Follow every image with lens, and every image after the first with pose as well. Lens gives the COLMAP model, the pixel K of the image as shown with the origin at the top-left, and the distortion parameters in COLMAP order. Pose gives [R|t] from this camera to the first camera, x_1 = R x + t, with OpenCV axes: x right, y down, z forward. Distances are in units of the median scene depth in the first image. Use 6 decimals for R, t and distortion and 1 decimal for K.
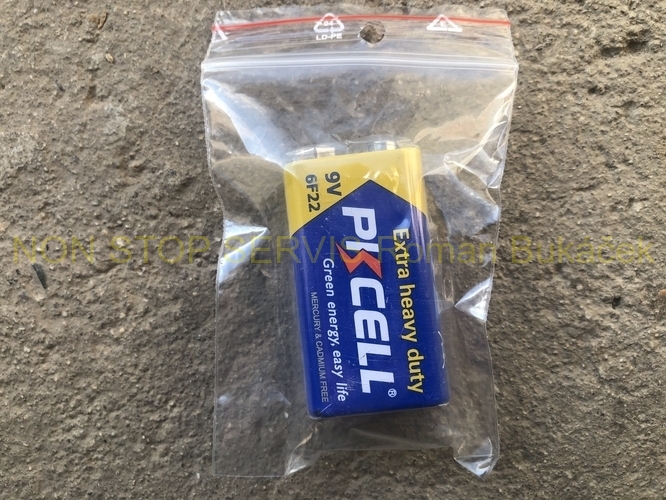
lens RADIAL K [[550.4, 0, 331.1], [0, 550.4, 250.6], [0, 0, 1]] dist [-0.036184, 0.018602]
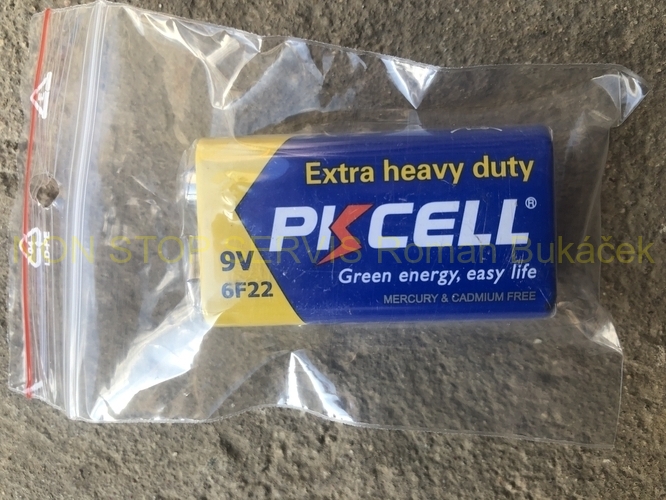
lens RADIAL K [[550.4, 0, 334.6], [0, 550.4, 251.2], [0, 0, 1]] dist [-0.036184, 0.018602]
pose [[0.077164, -0.996995, -0.006787, 0.028339], [0.996965, 0.077088, 0.010862, -0.001734], [-0.010306, -0.007604, 0.999918, 0.245195]]
